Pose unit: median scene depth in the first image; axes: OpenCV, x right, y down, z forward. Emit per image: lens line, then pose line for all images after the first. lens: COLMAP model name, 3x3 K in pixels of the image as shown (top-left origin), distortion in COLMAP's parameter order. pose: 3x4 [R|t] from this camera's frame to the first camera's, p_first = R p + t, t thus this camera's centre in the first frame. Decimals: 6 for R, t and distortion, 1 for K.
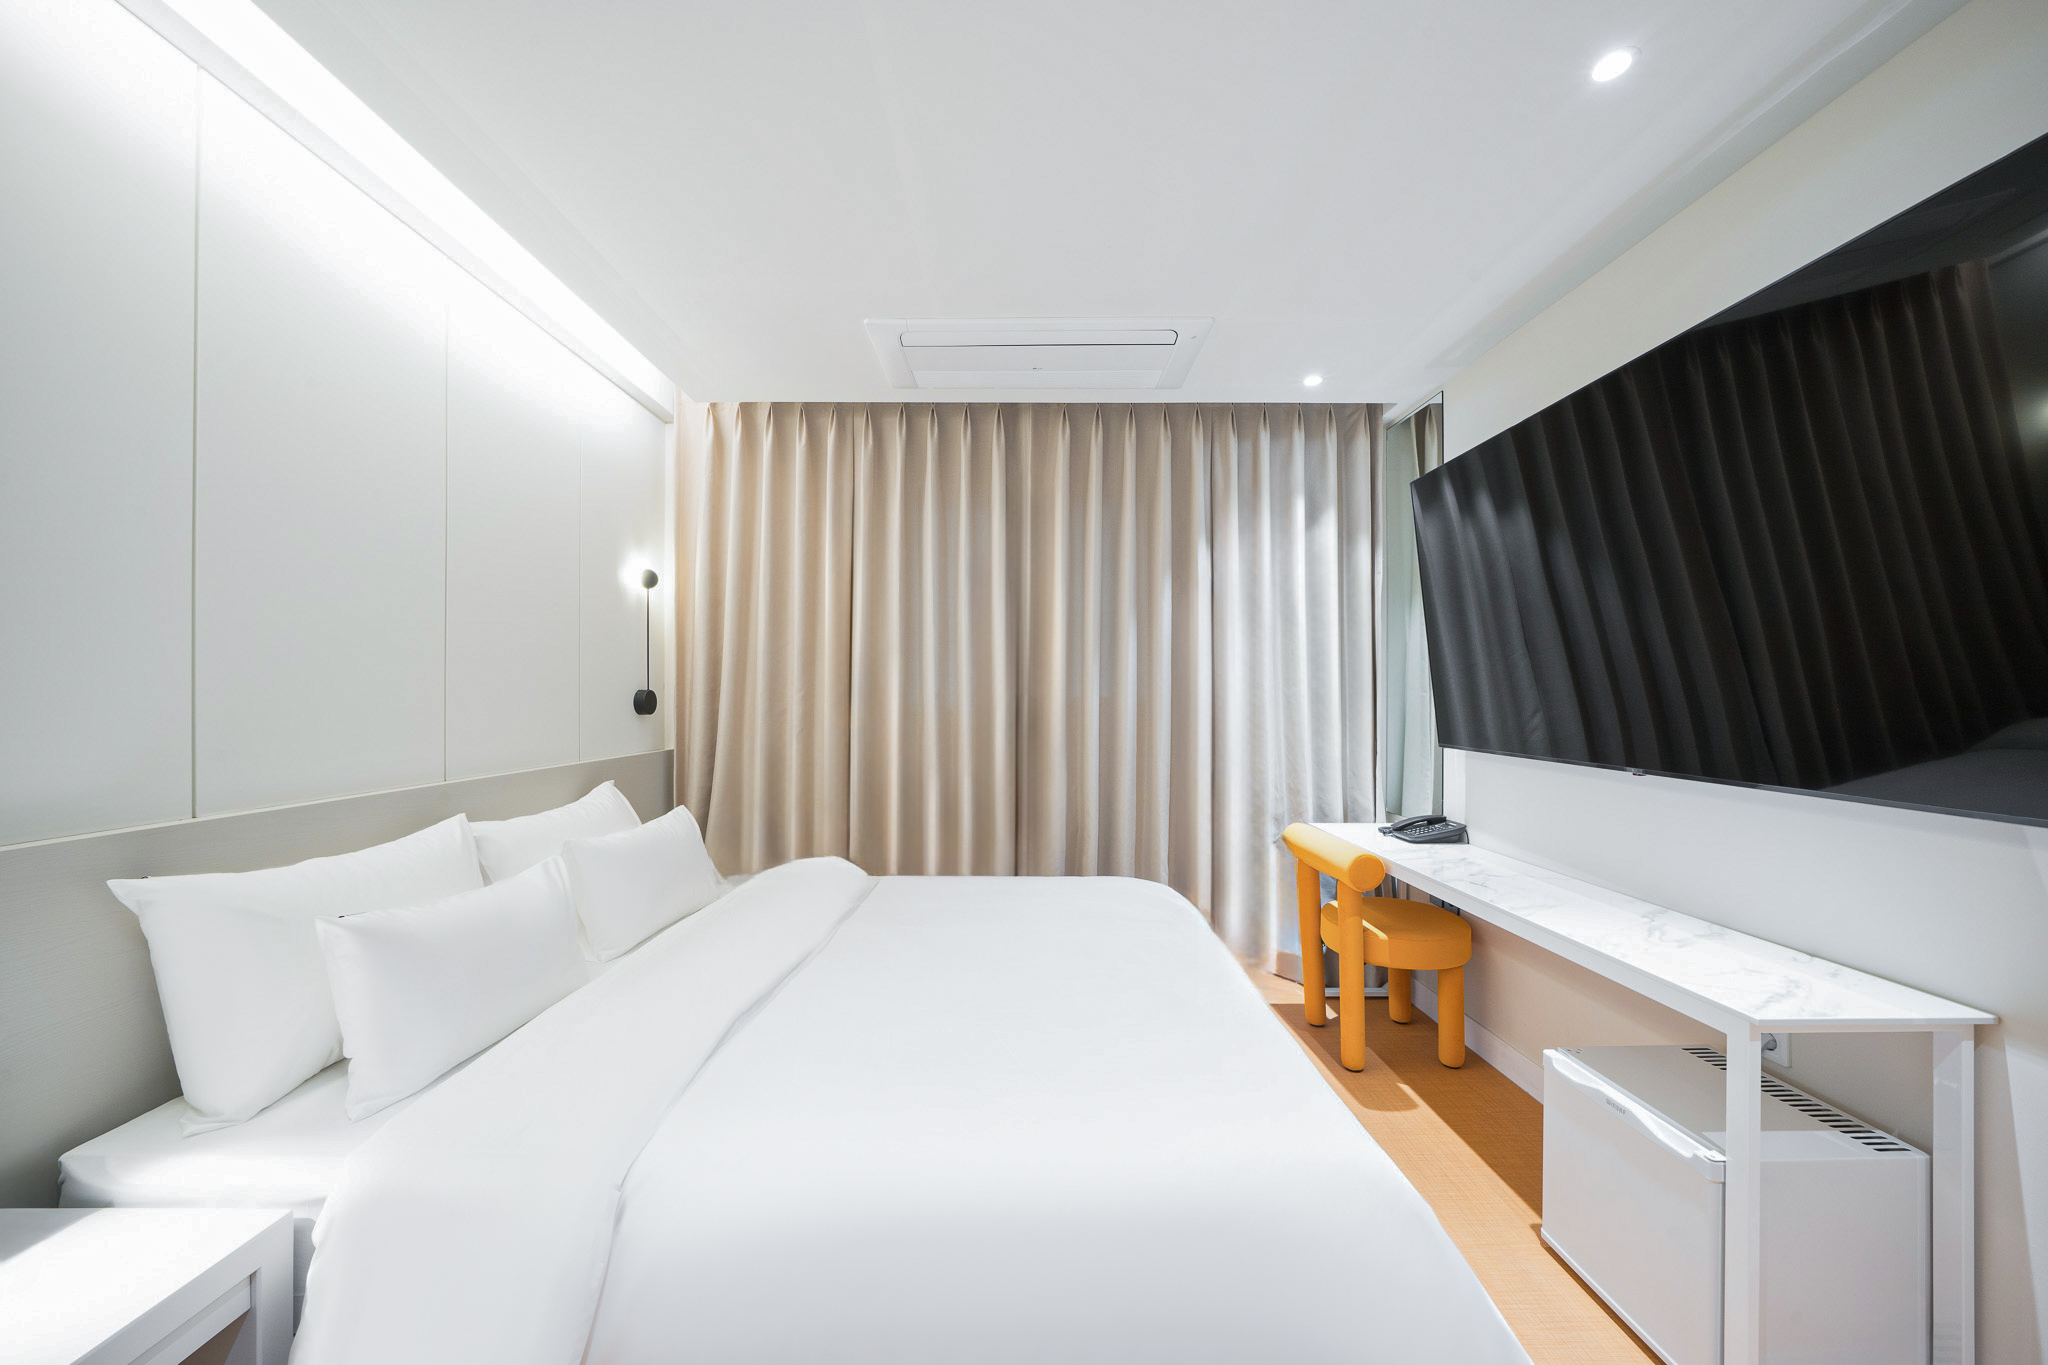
lens RADIAL K [[738.4, 0, 1015.2], [0, 738.4, 697.1], [0, 0, 1]] dist [0.002919, 0.000417]
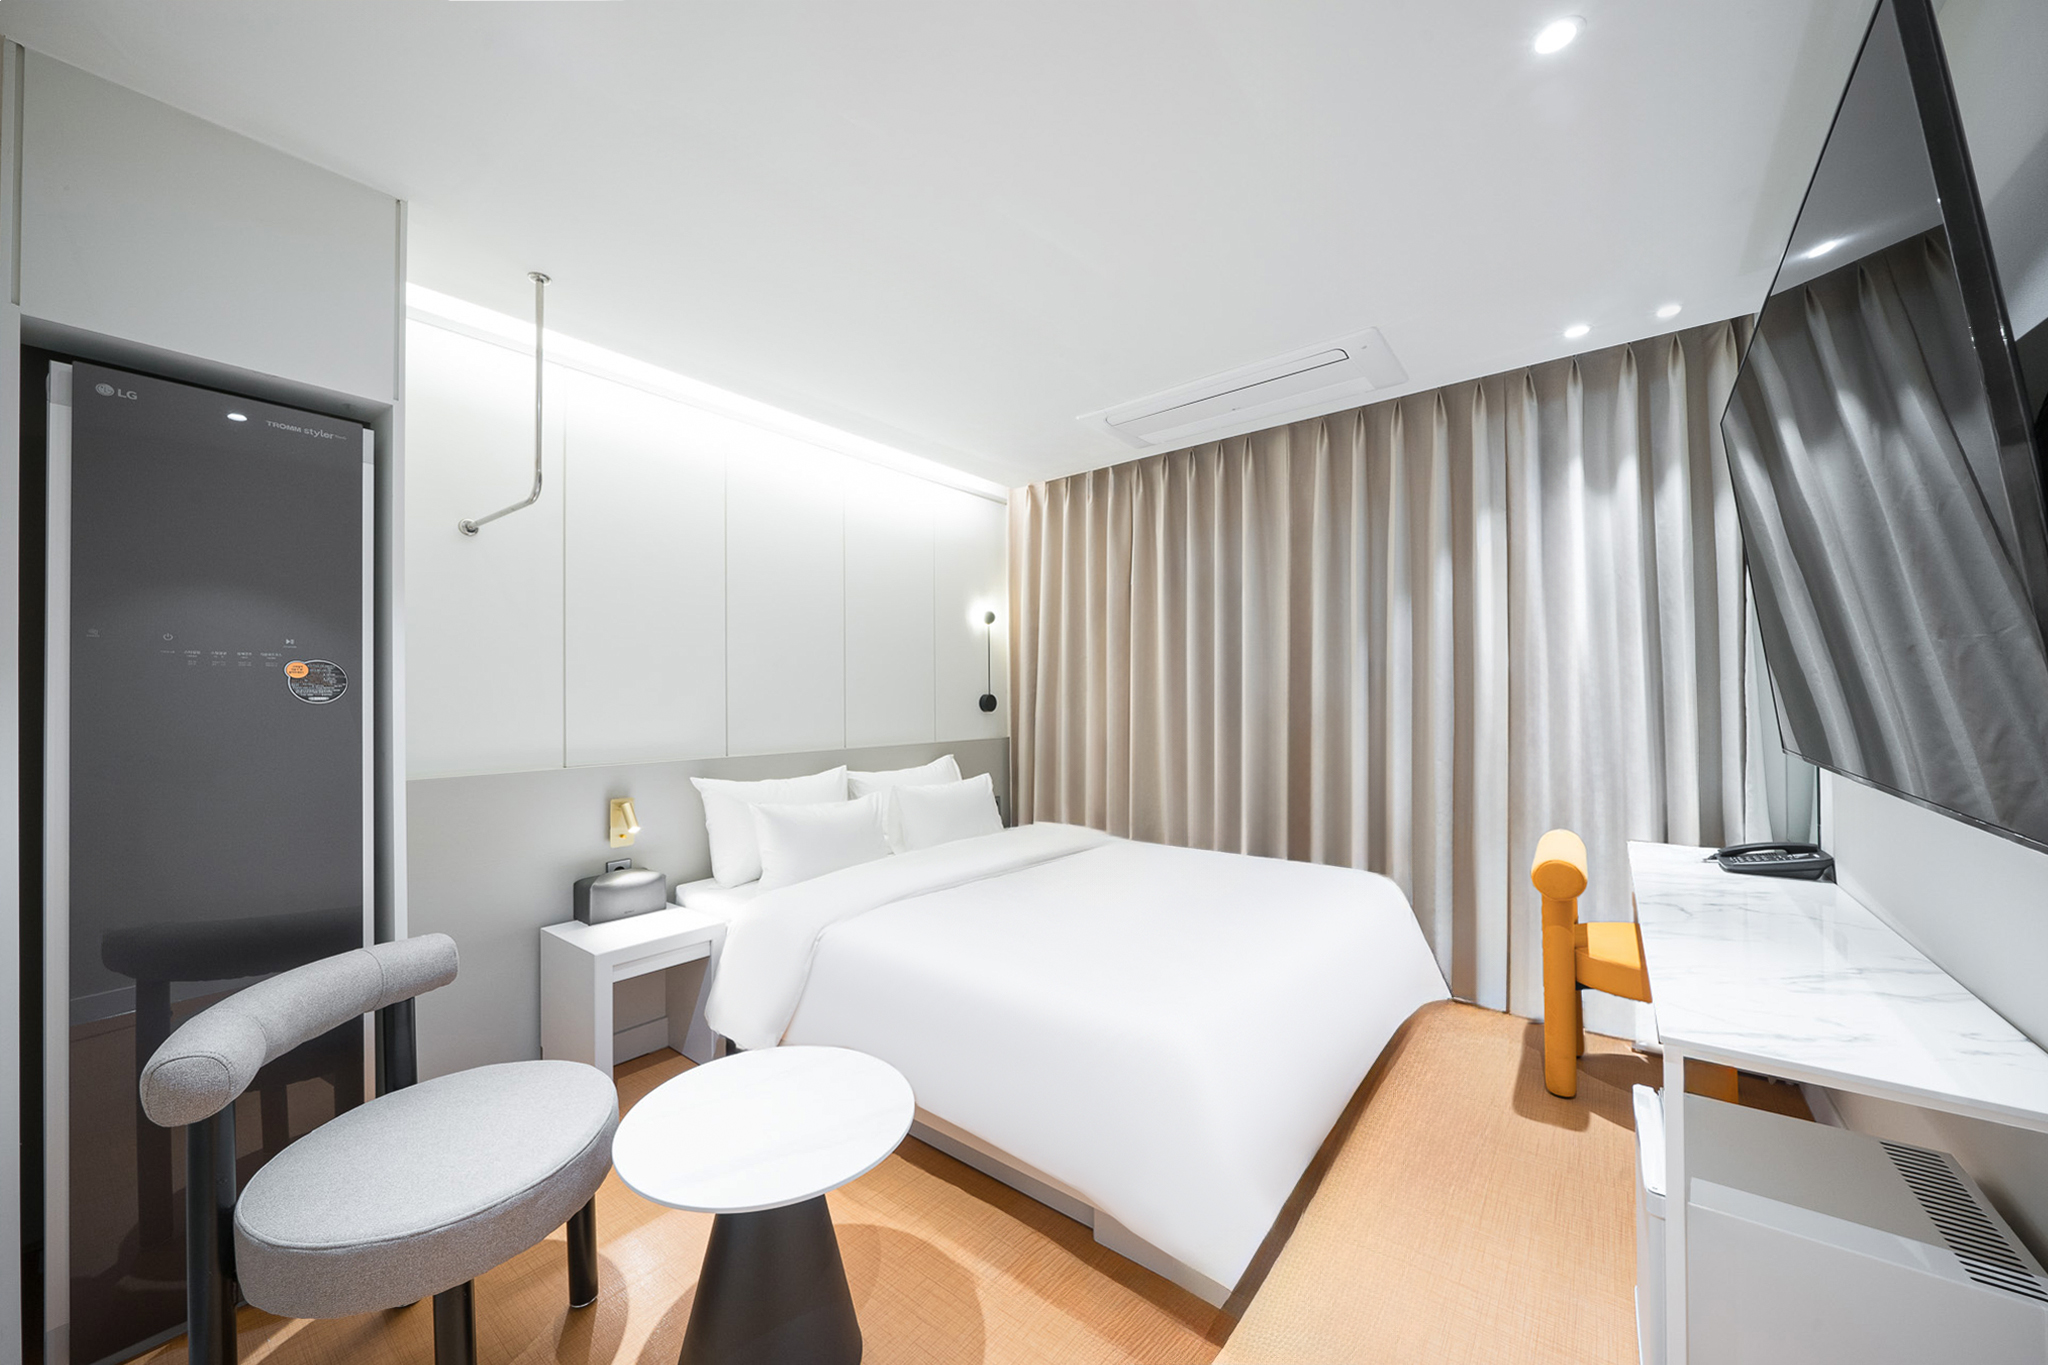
lens RADIAL K [[720.1, 0, 1030.3], [0, 720.1, 690.0], [0, 0, 1]] dist [-0.001372, 0.000020]
pose [[0.800176, -0.018542, -0.599479, 0.400291], [0.010617, 0.999803, -0.016753, 0.007105], [0.599672, 0.007041, 0.800215, -0.075246]]
